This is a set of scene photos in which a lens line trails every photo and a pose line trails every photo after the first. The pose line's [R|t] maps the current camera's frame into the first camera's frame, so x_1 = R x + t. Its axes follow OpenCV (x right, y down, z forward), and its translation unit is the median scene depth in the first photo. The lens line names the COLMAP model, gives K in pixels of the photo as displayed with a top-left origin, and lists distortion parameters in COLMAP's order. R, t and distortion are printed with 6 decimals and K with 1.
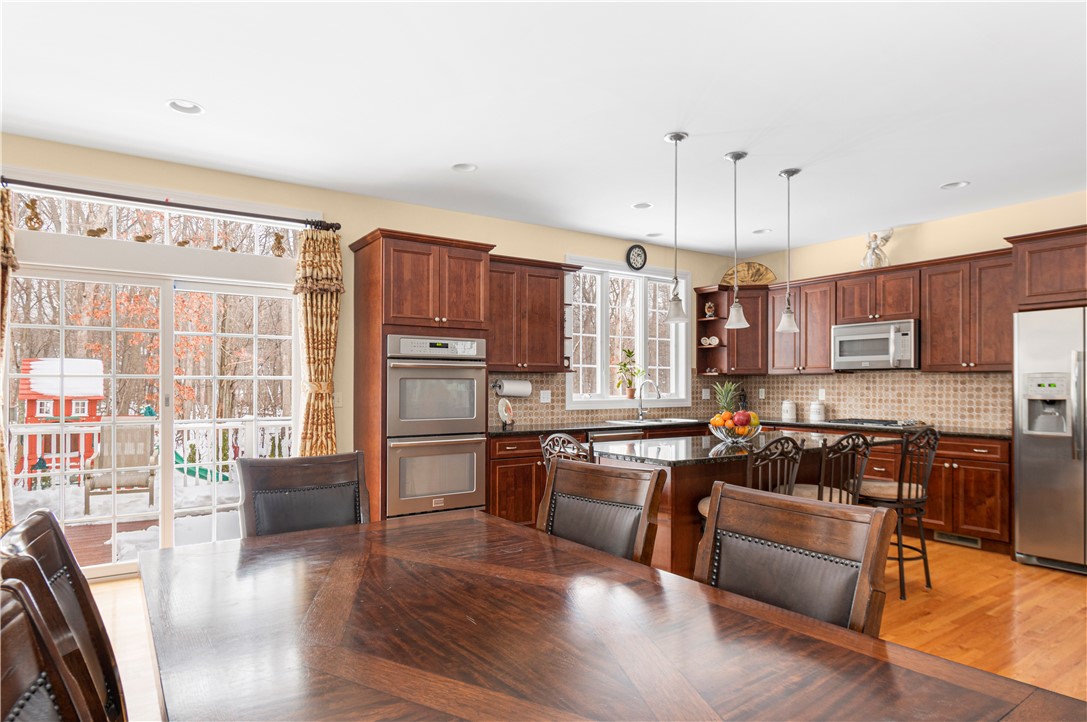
lens RADIAL K [[617.7, 0, 541.6], [0, 617.7, 385.2], [0, 0, 1]] dist [-0.000534, -0.000390]
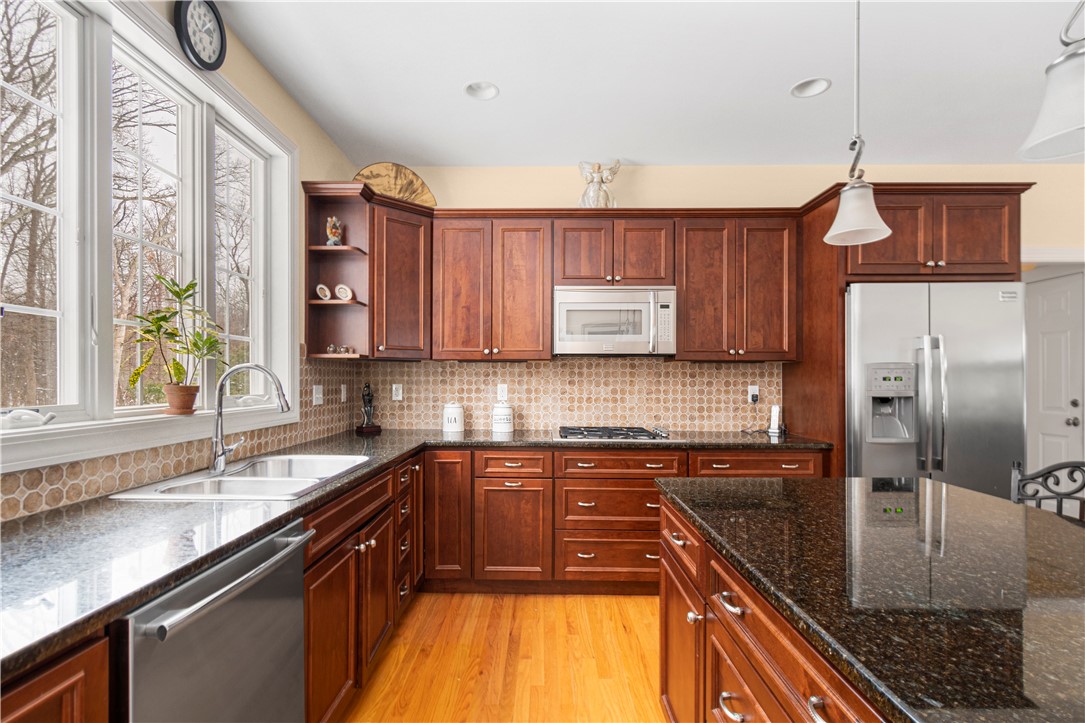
lens RADIAL K [[520.9, 0, 539.1], [0, 520.9, 380.3], [0, 0, 1]] dist [-0.001552, -0.000187]
pose [[0.570857, -0.000138, 0.821049, 0.016001], [-0.001394, 0.999998, 0.001138, 0.001654], [-0.821048, -0.001795, 0.570856, 0.747182]]
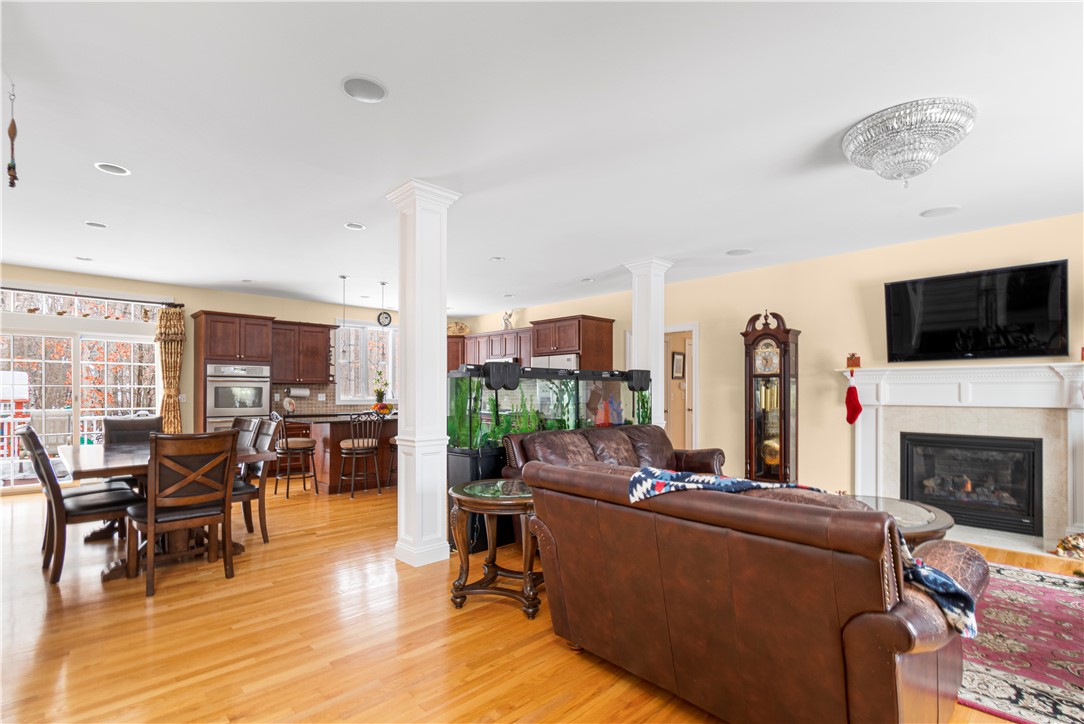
lens RADIAL K [[510.0, 0, 546.2], [0, 510.0, 390.2], [0, 0, 1]] dist [0.001160, 0.000167]
pose [[0.981881, 0.000896, 0.189497, 0.377880], [0.000355, 0.999978, -0.006568, 0.008471], [-0.189499, 0.006516, 0.981859, -0.596785]]
